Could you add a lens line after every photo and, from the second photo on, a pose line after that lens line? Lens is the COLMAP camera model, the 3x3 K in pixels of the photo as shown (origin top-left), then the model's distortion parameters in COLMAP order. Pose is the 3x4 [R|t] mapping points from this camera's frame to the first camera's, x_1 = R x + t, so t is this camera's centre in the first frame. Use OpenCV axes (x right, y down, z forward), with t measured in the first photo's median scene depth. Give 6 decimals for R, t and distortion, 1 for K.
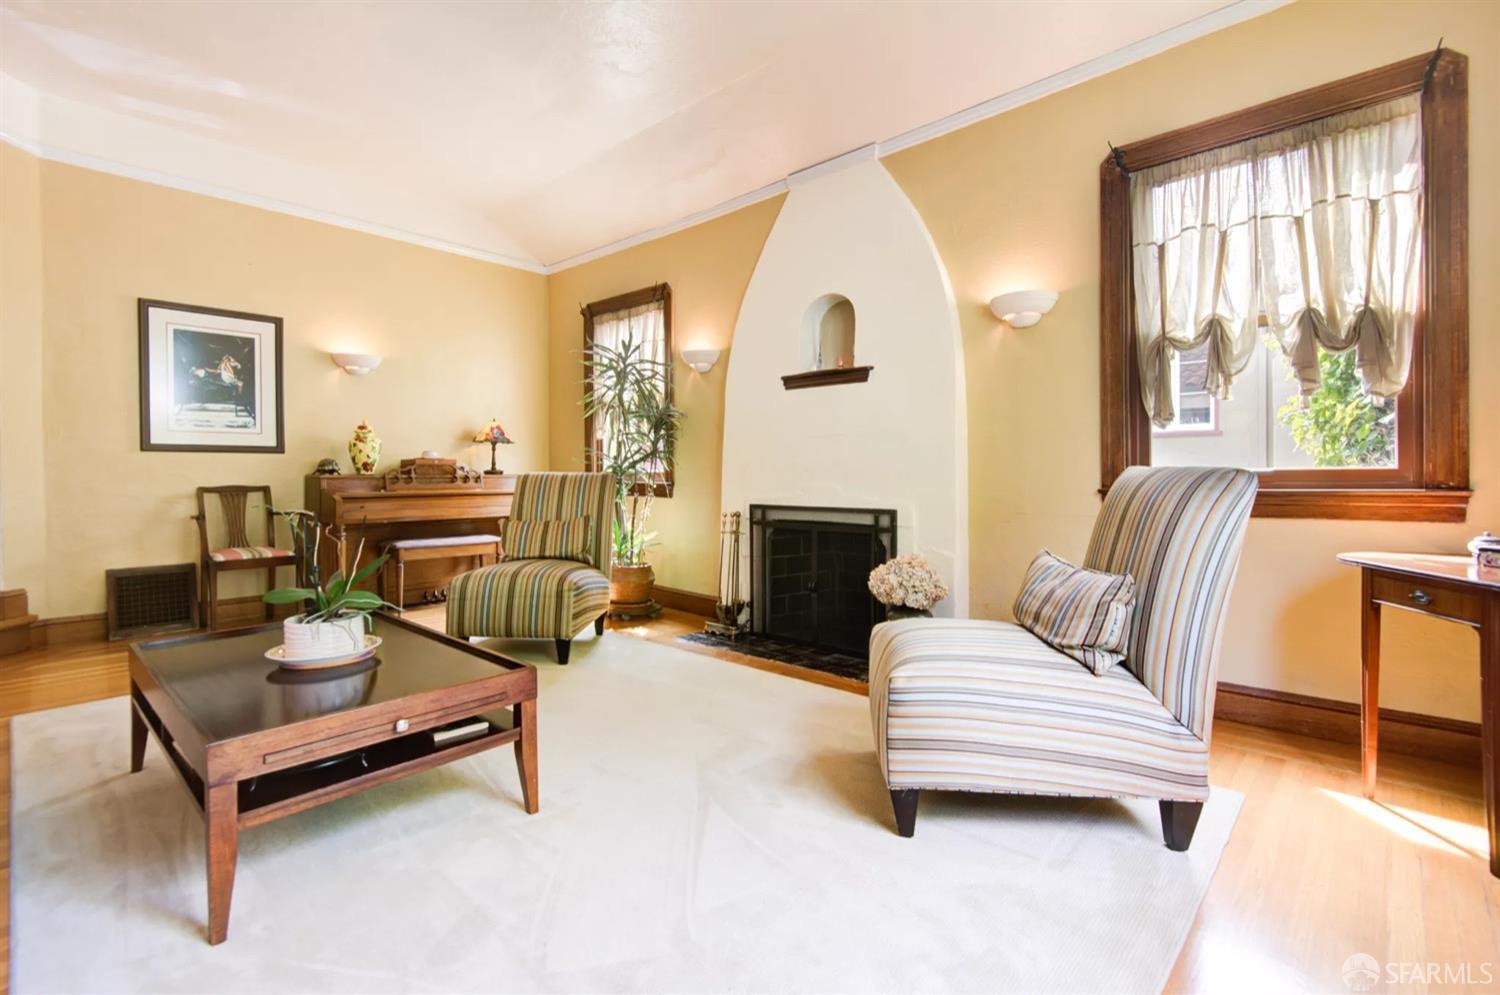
lens RADIAL K [[670.7, 0, 751.5], [0, 670.7, 478.6], [0, 0, 1]] dist [-0.000770, -0.000215]
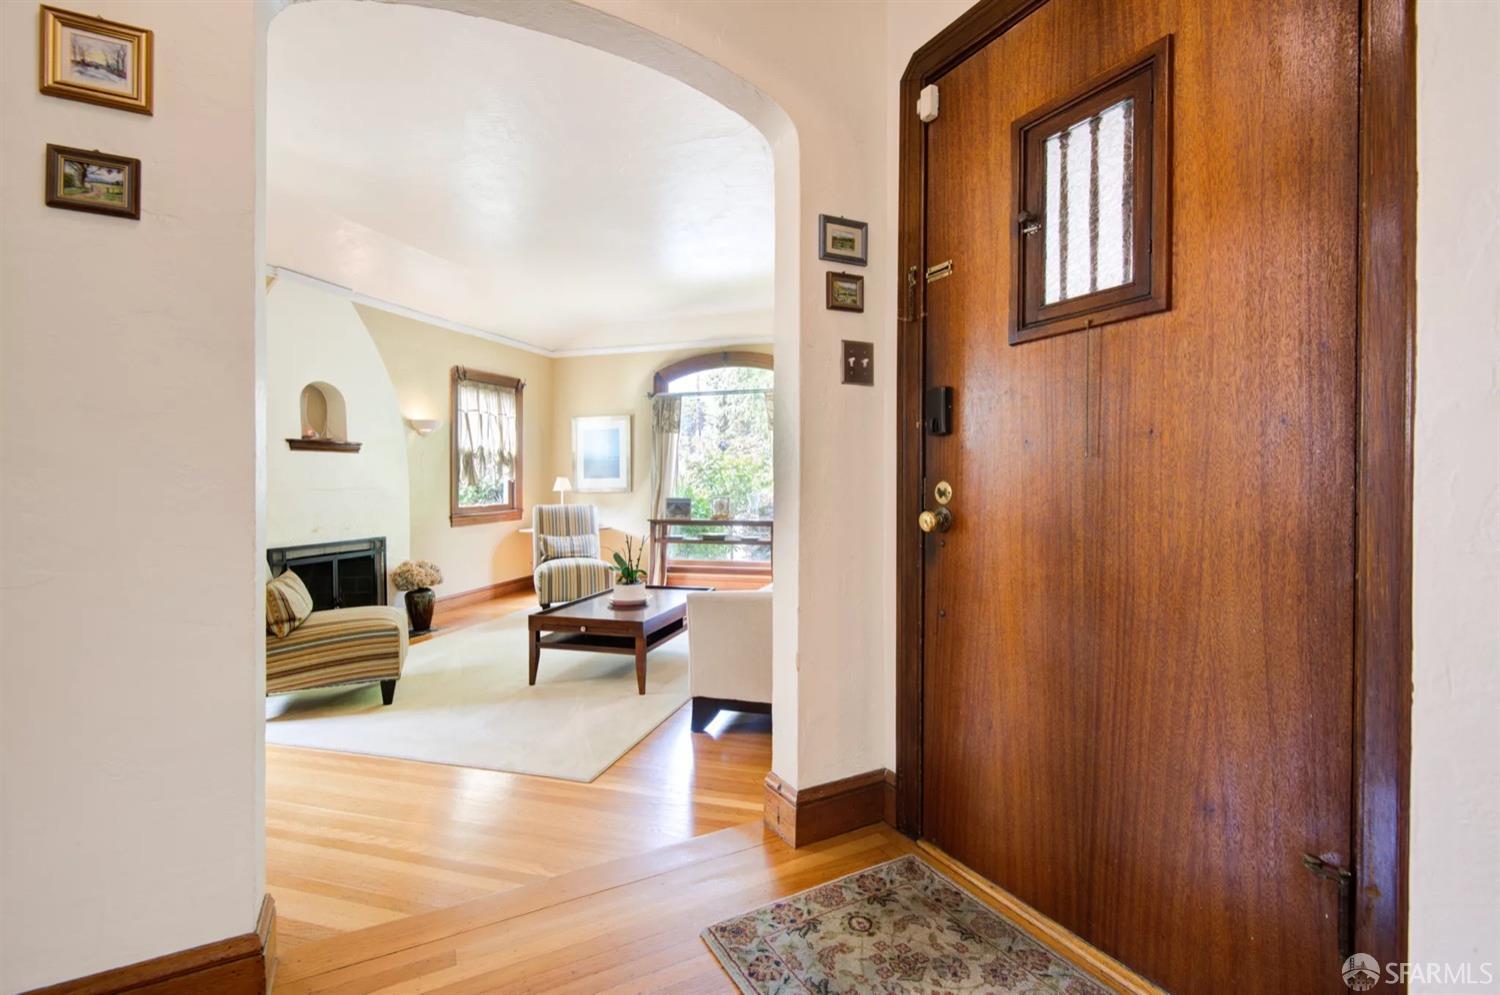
lens RADIAL K [[686.9, 0, 750.9], [0, 686.9, 480.5], [0, 0, 1]] dist [0.018088, -0.010367]
pose [[-0.427177, 0.001555, 0.904166, -1.525102], [0.006916, 0.999975, 0.001547, -0.078295], [-0.904141, 0.006914, -0.427177, 0.844830]]
